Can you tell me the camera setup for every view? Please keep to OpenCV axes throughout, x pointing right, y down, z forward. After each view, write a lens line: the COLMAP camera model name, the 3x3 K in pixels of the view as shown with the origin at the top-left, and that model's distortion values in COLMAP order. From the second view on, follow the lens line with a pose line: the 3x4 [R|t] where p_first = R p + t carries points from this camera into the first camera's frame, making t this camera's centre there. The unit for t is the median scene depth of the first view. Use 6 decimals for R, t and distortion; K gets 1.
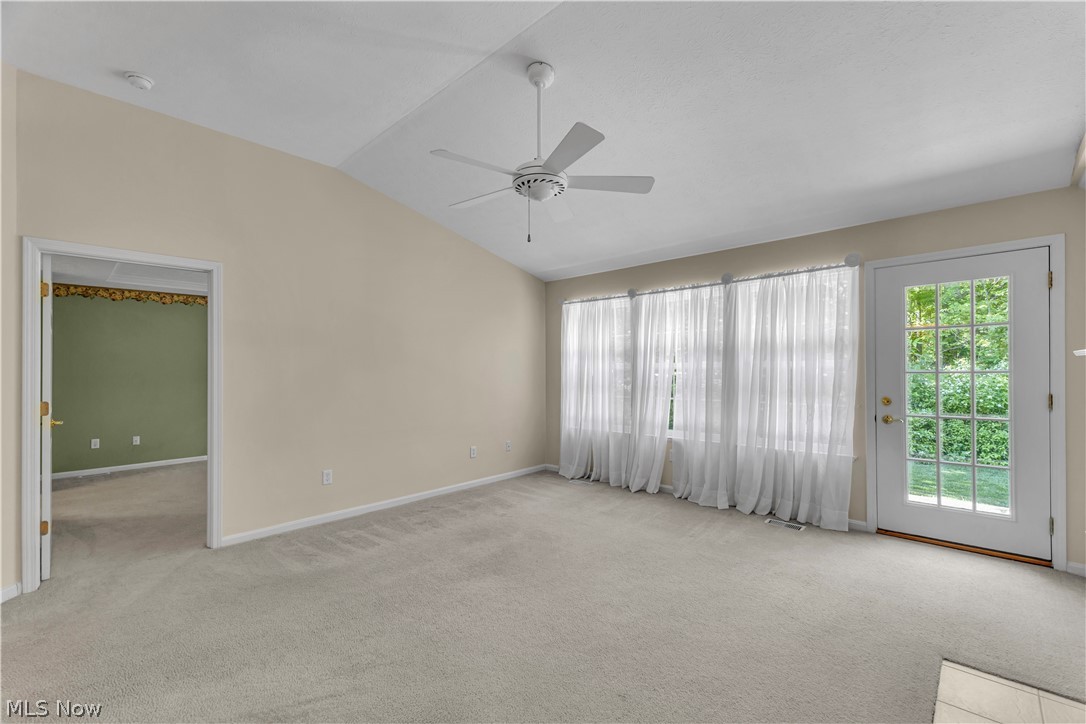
lens RADIAL K [[470.4, 0, 545.4], [0, 470.4, 366.8], [0, 0, 1]] dist [0.008982, -0.002539]
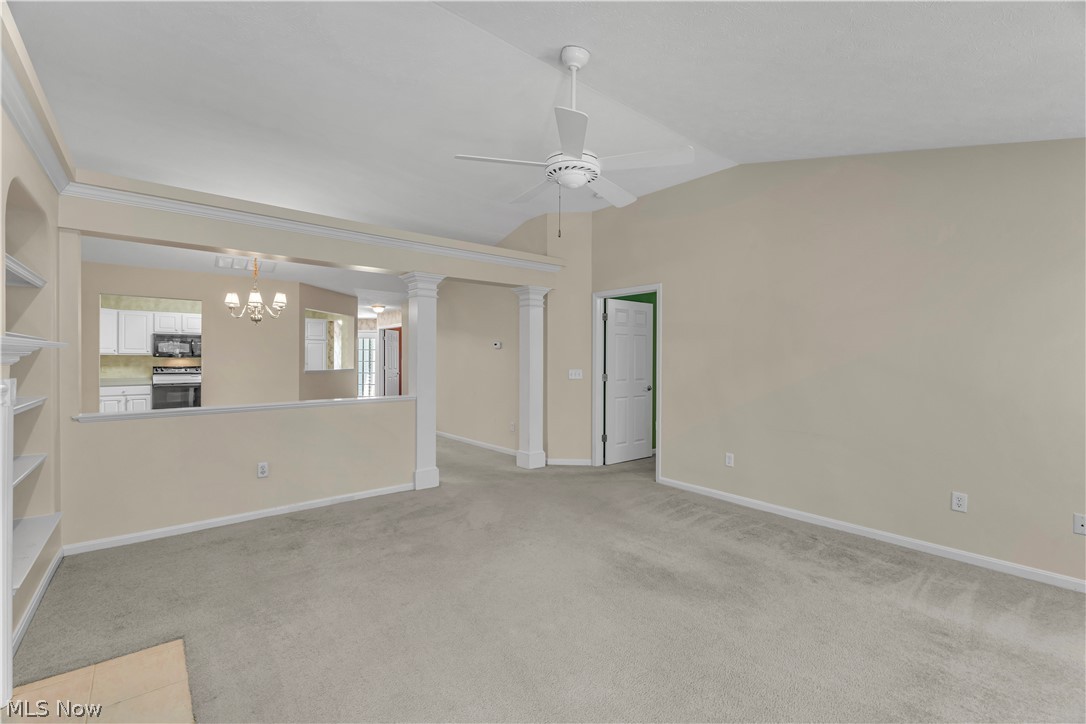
lens RADIAL K [[470.4, 0, 548.9], [0, 470.4, 360.1], [0, 0, 1]] dist [0.008982, -0.002539]
pose [[-0.141833, 0.003502, -0.989884, 0.673498], [-0.002070, 0.999991, 0.003834, 0.002657], [0.989888, 0.002592, -0.141824, 0.758054]]
